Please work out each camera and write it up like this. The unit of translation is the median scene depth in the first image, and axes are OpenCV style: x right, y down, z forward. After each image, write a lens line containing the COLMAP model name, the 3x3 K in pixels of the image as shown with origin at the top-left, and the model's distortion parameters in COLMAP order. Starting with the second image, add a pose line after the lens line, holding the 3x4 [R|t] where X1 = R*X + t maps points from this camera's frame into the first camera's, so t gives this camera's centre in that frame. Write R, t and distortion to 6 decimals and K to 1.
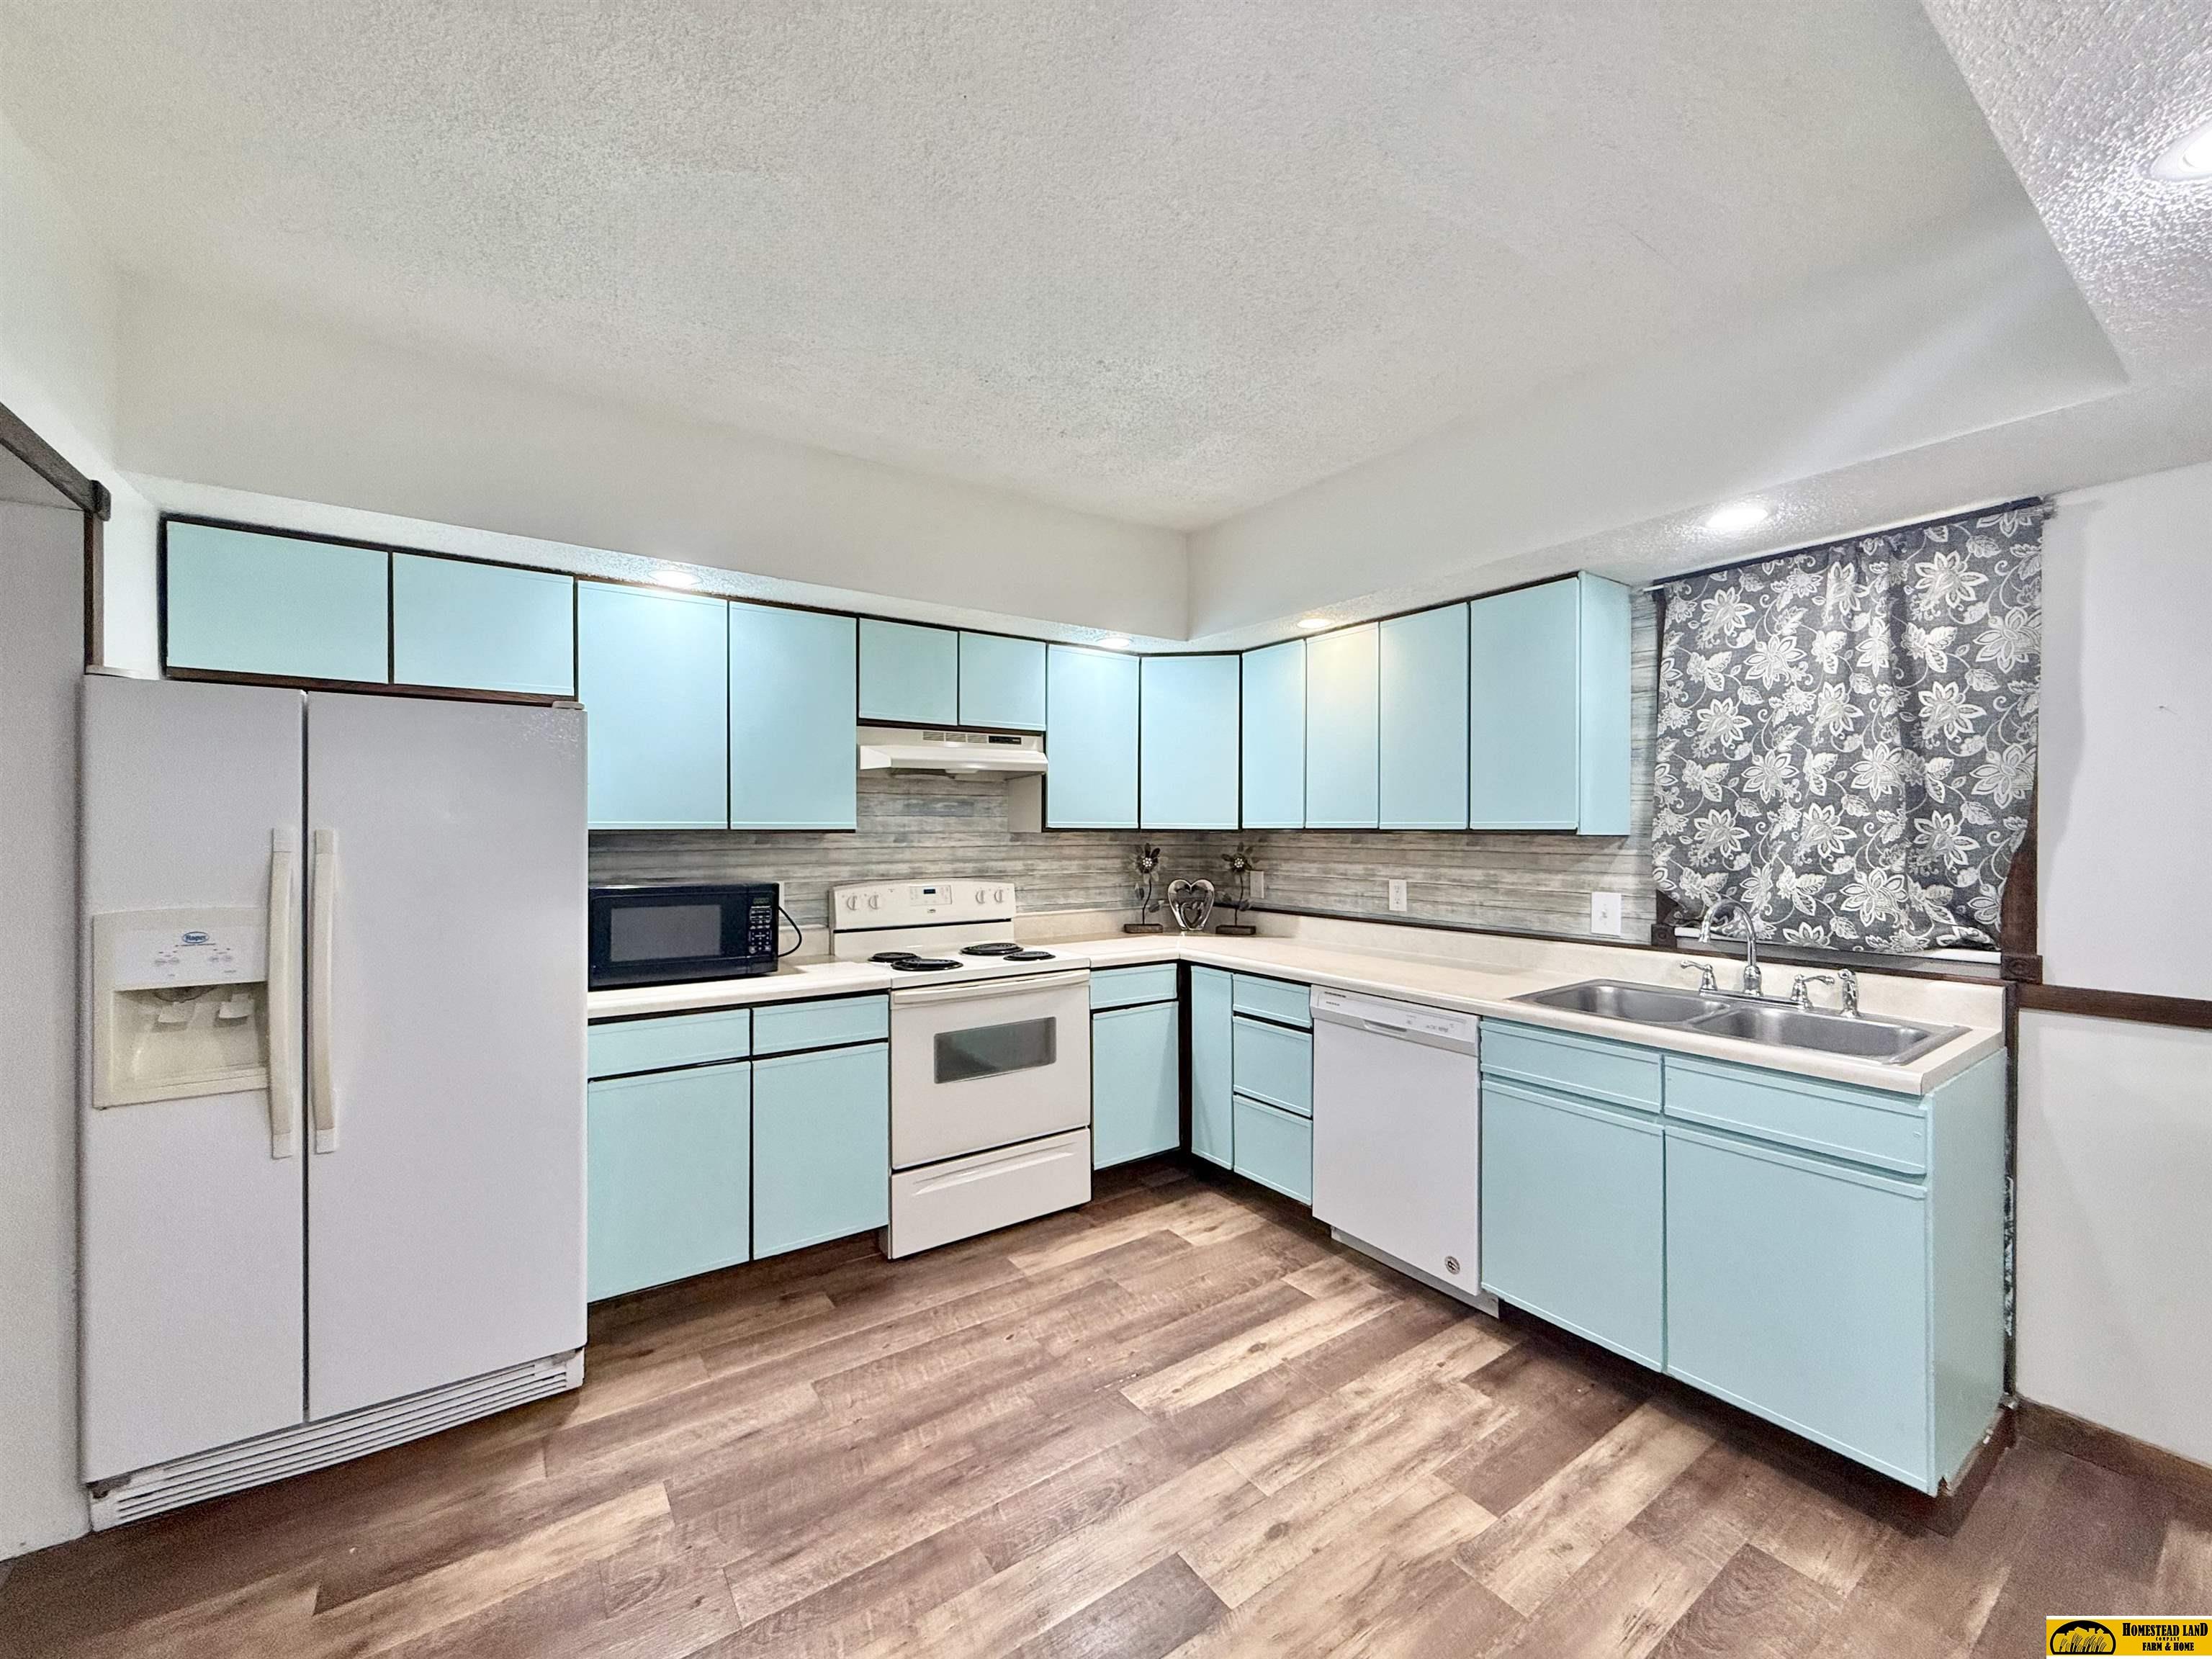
lens RADIAL K [[879.1, 0, 1095.8], [0, 879.1, 832.9], [0, 0, 1]] dist [0.000097, -0.000851]
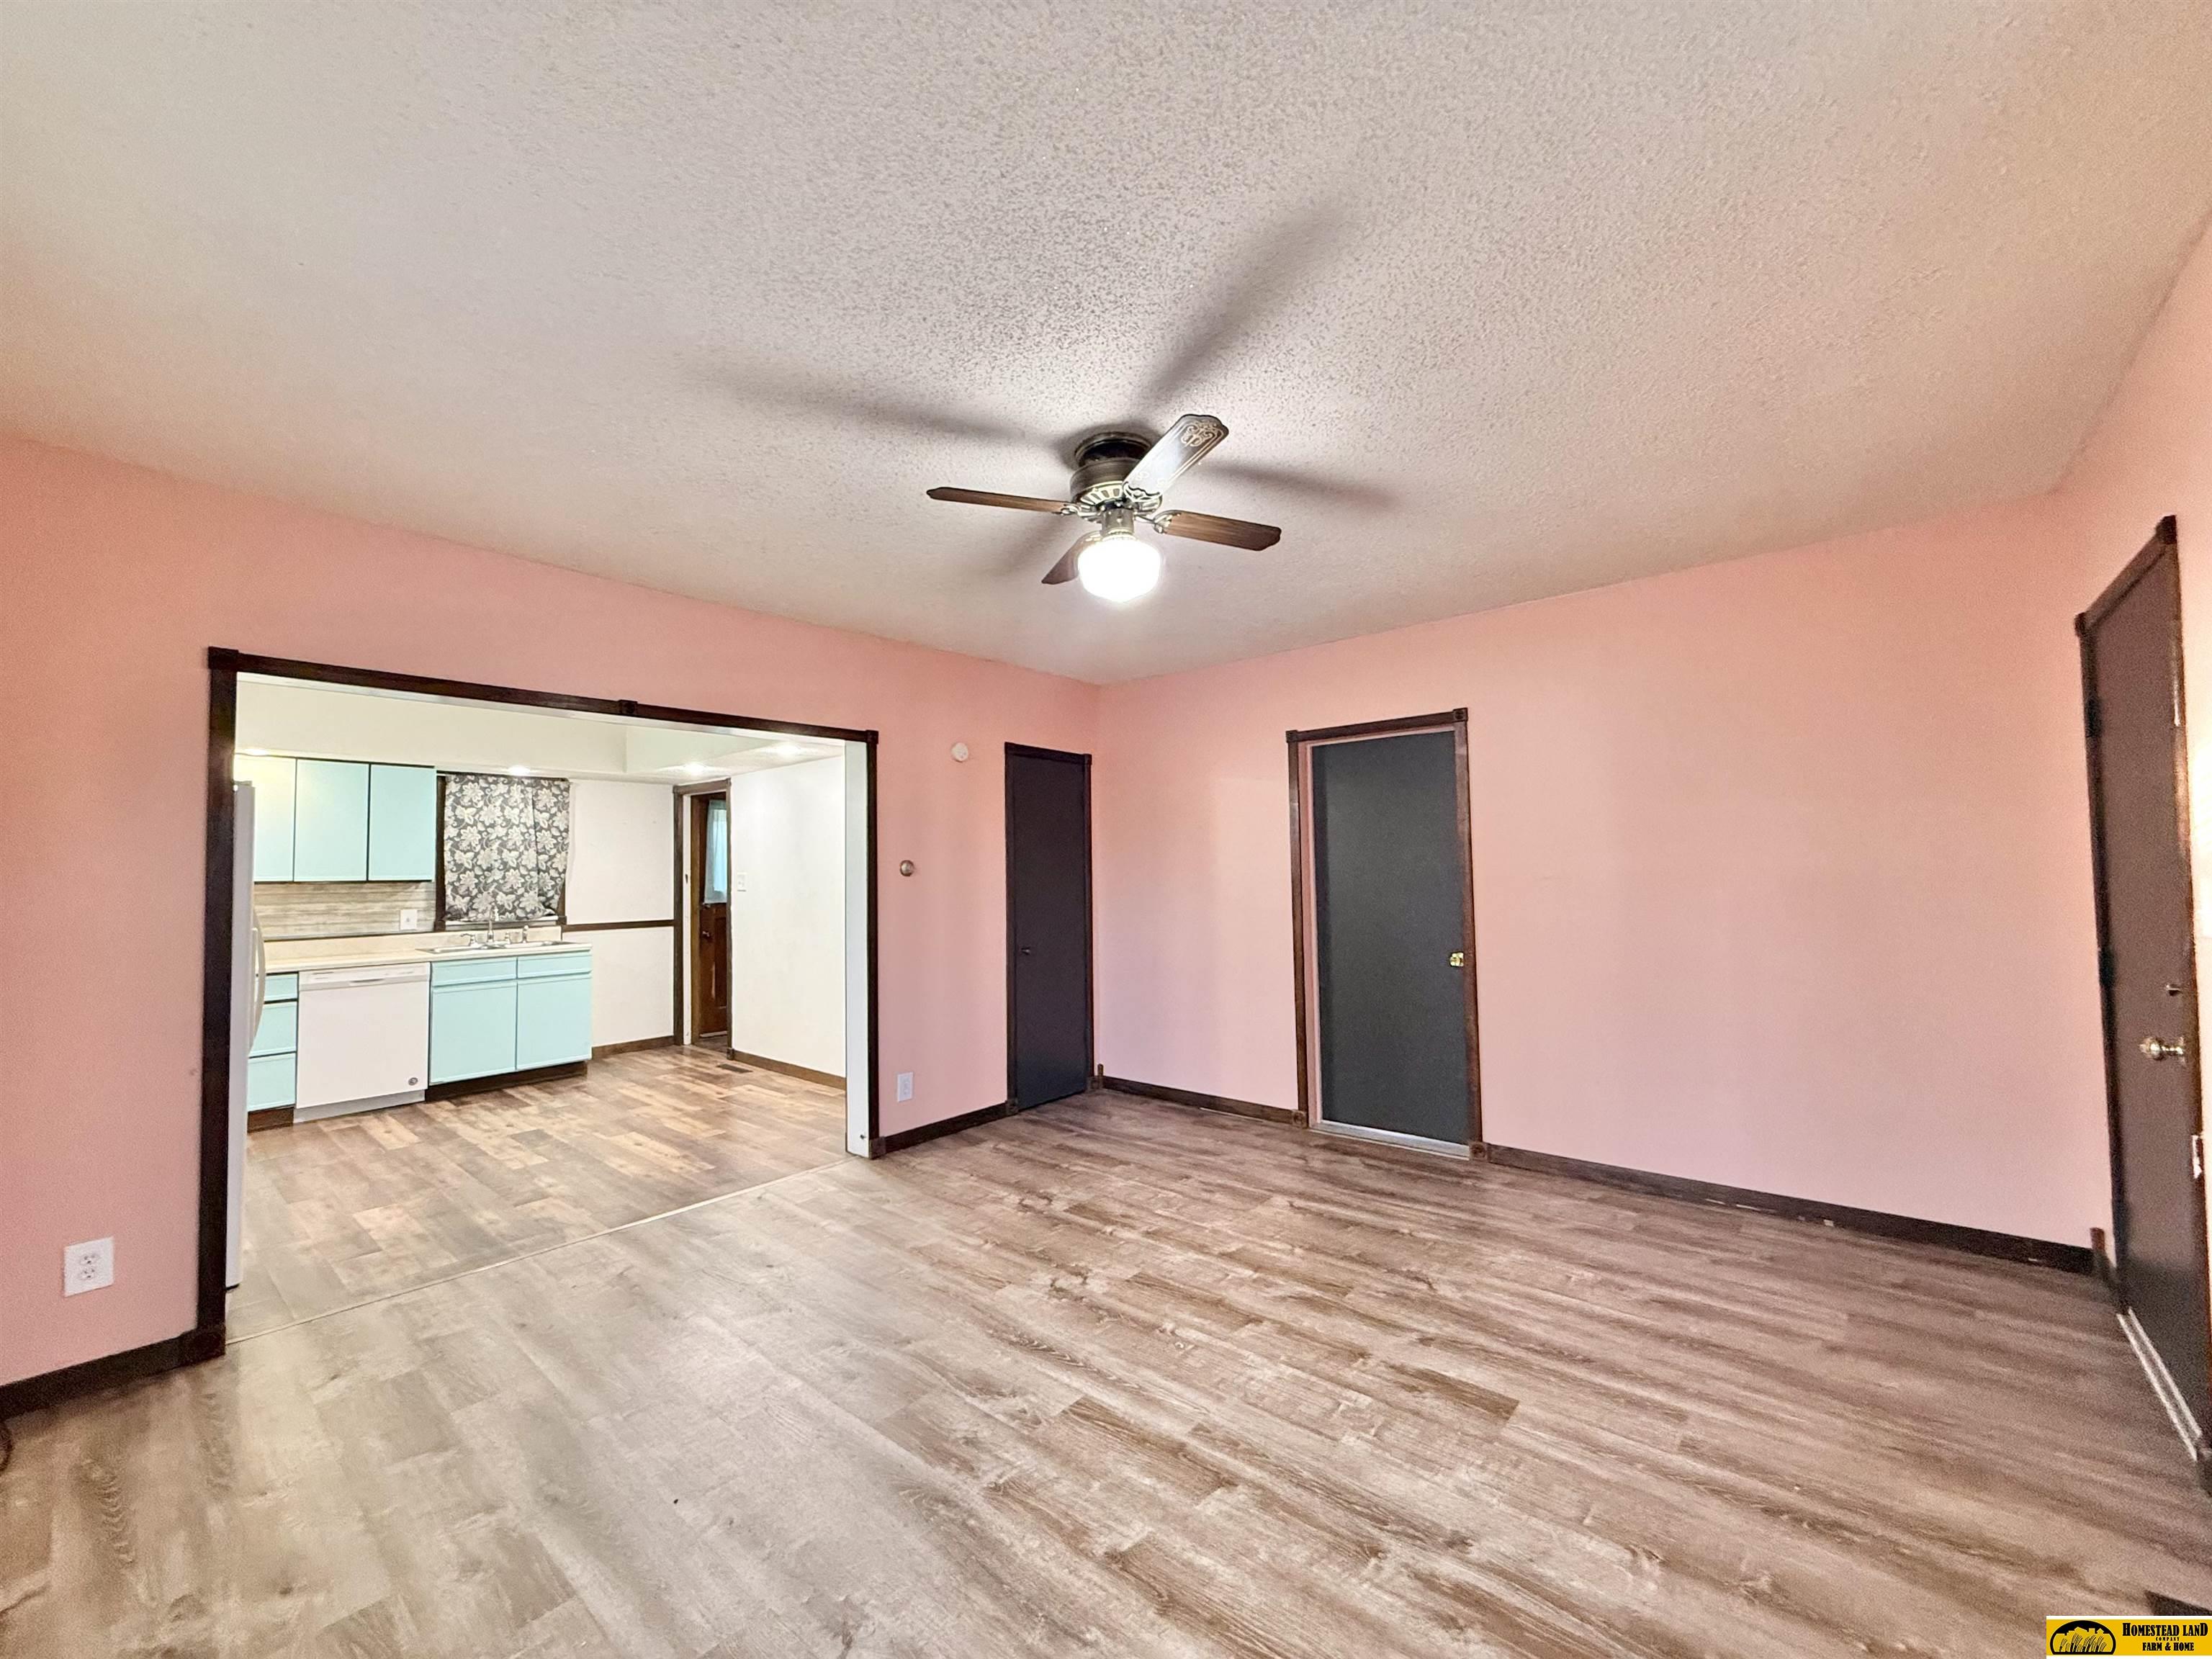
lens RADIAL K [[879.1, 0, 1102.4], [0, 879.1, 835.3], [0, 0, 1]] dist [0.000097, -0.000851]
pose [[-0.255840, 0.044903, 0.965676, -2.039502], [0.019738, 0.998955, -0.041221, 0.009304], [-0.966518, 0.008515, -0.256459, -0.084003]]
